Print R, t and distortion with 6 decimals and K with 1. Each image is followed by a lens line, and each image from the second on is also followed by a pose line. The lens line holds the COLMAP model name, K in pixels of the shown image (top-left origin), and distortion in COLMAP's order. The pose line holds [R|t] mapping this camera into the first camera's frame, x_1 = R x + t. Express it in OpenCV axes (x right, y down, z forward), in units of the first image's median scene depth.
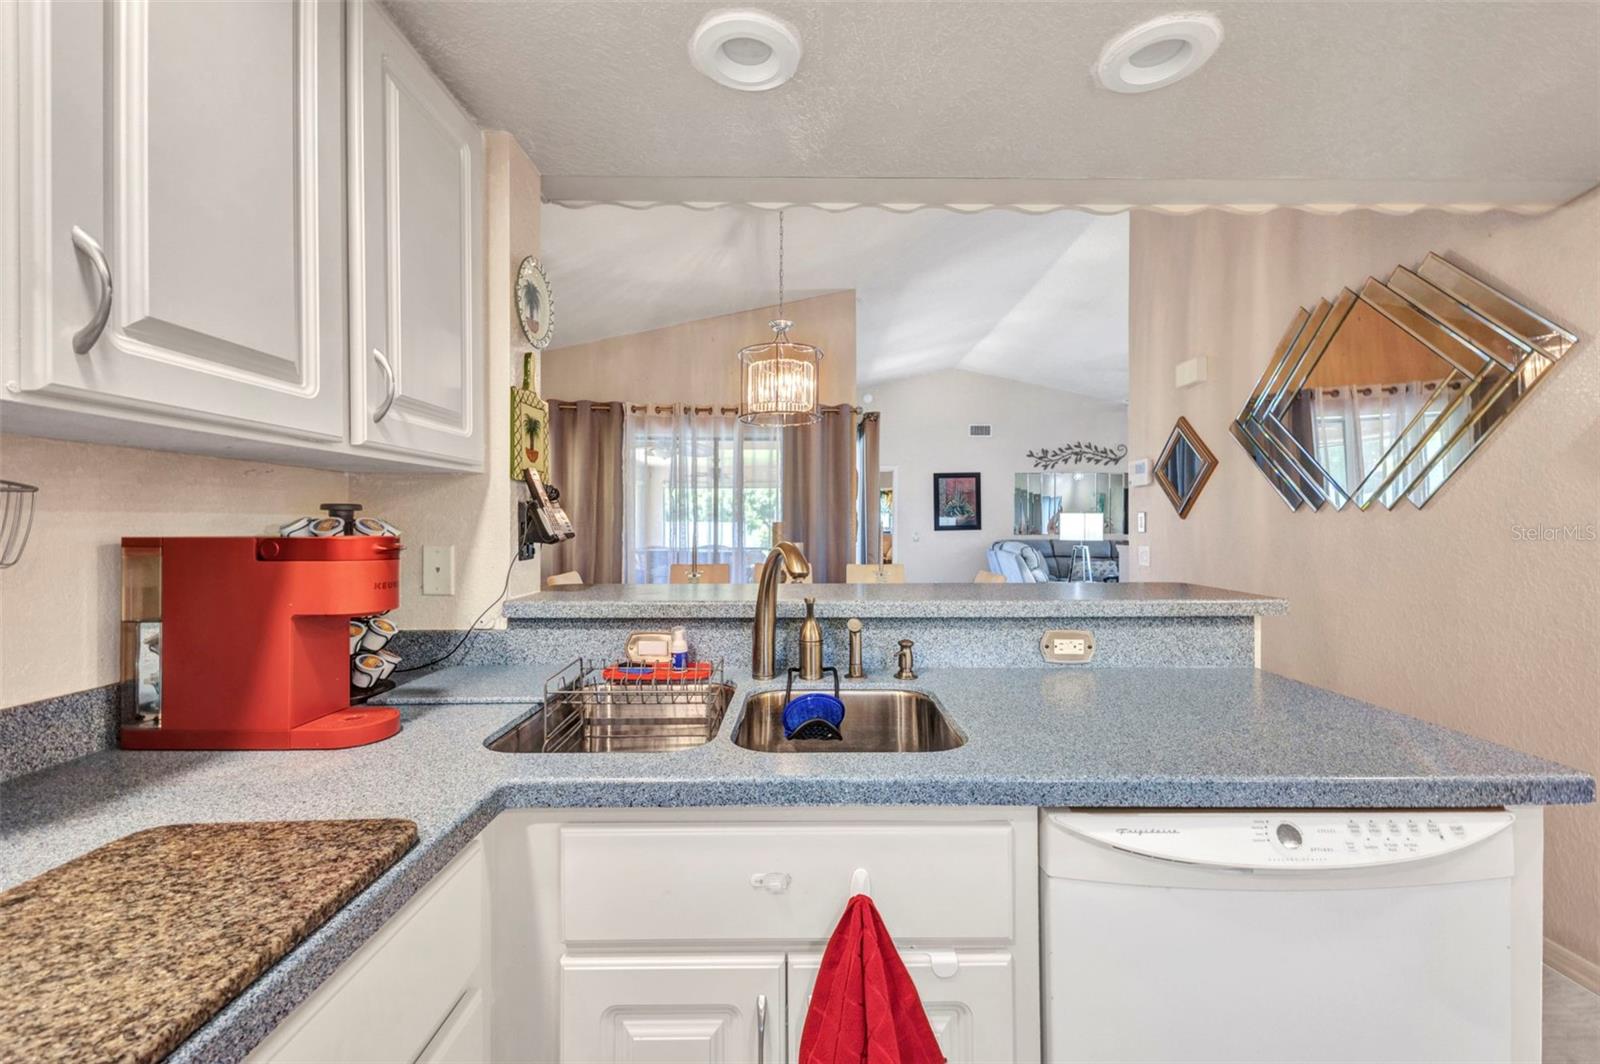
lens RADIAL K [[645.8, 0, 804.1], [0, 645.8, 528.6], [0, 0, 1]] dist [0.007703, -0.003478]
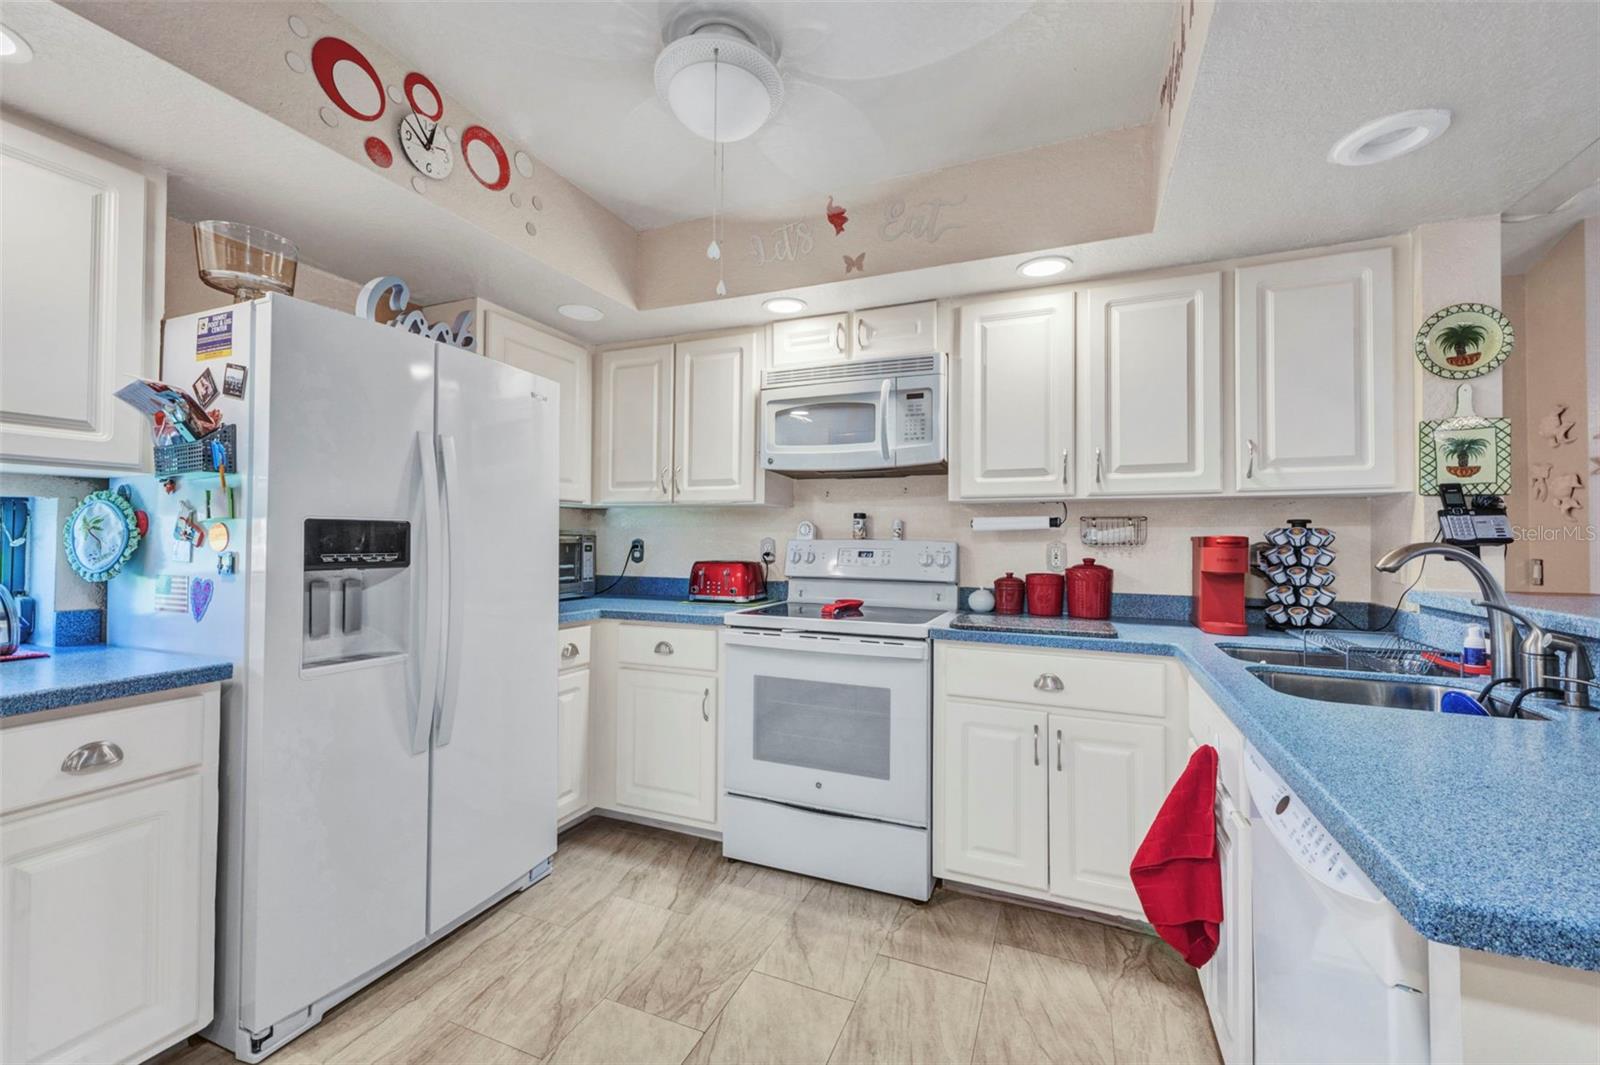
lens RADIAL K [[645.8, 0, 814.5], [0, 645.8, 528.5], [0, 0, 1]] dist [0.007703, -0.003478]
pose [[-0.376115, -0.012034, -0.926495, 1.654542], [-0.010132, 0.999909, -0.008874, 0.017561], [0.926518, 0.006050, -0.376202, 0.538814]]
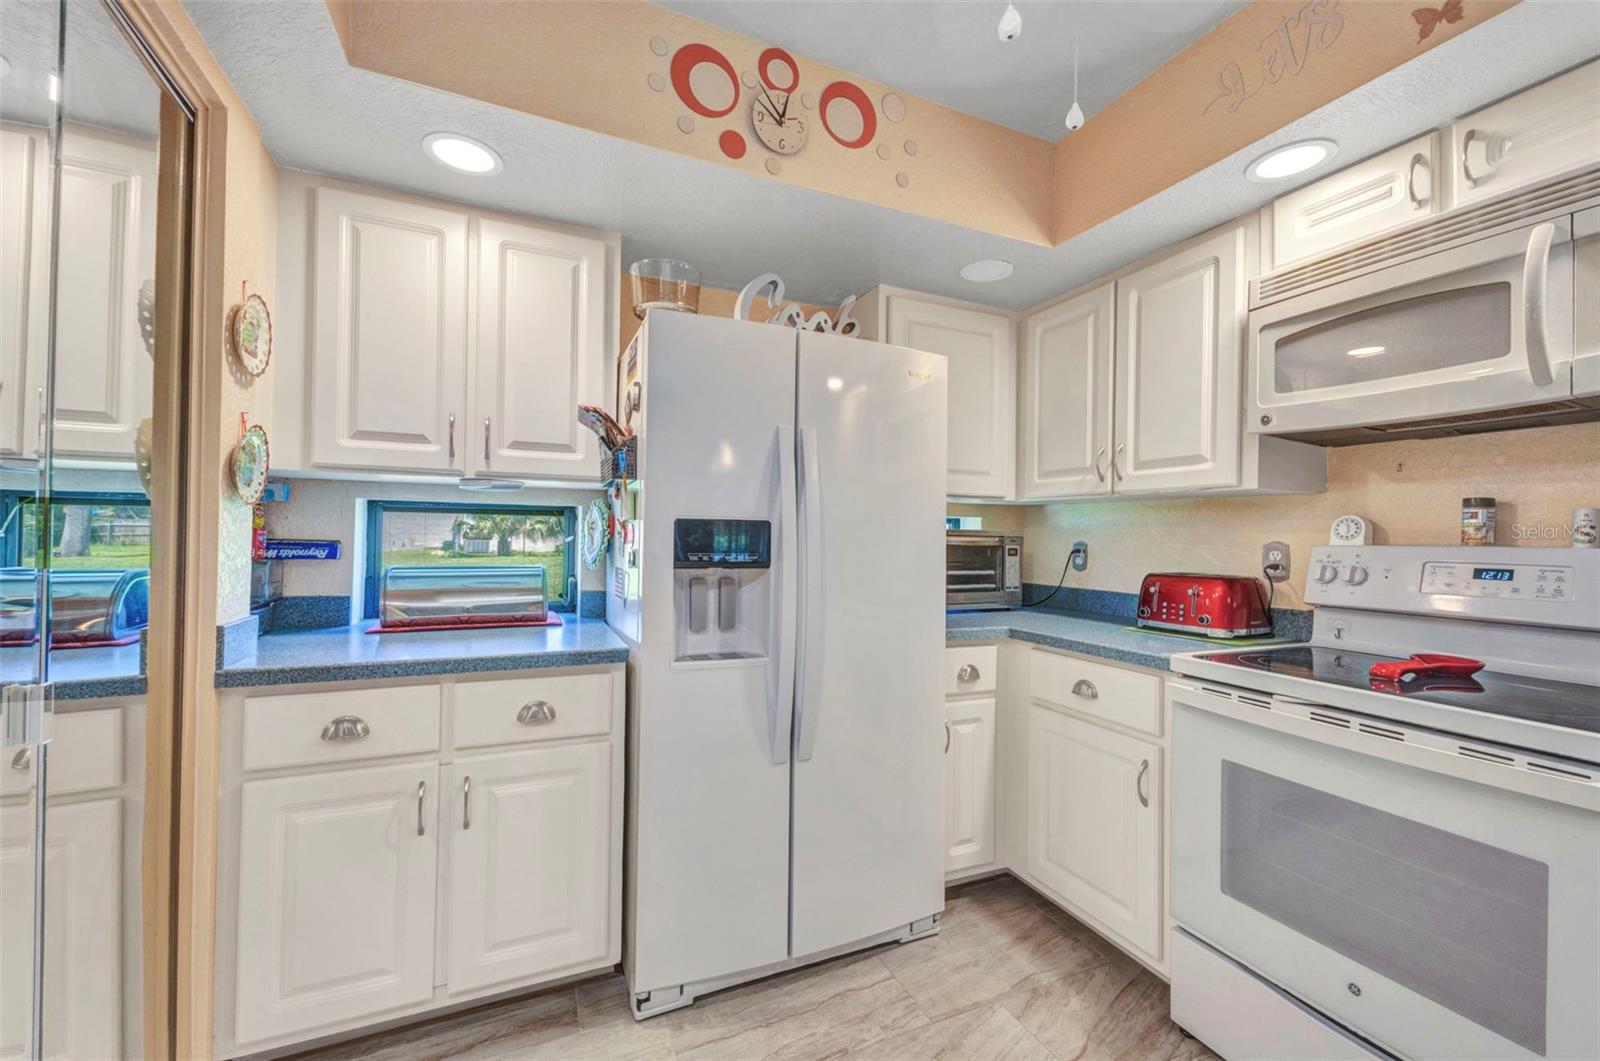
lens RADIAL K [[645.8, 0, 789.8], [0, 645.8, 529.0], [0, 0, 1]] dist [0.007703, -0.003478]
pose [[-0.920174, -0.011334, -0.391346, 1.409722], [-0.011549, 0.999932, -0.001806, 0.017896], [0.391340, 0.002857, -0.920242, 0.495777]]
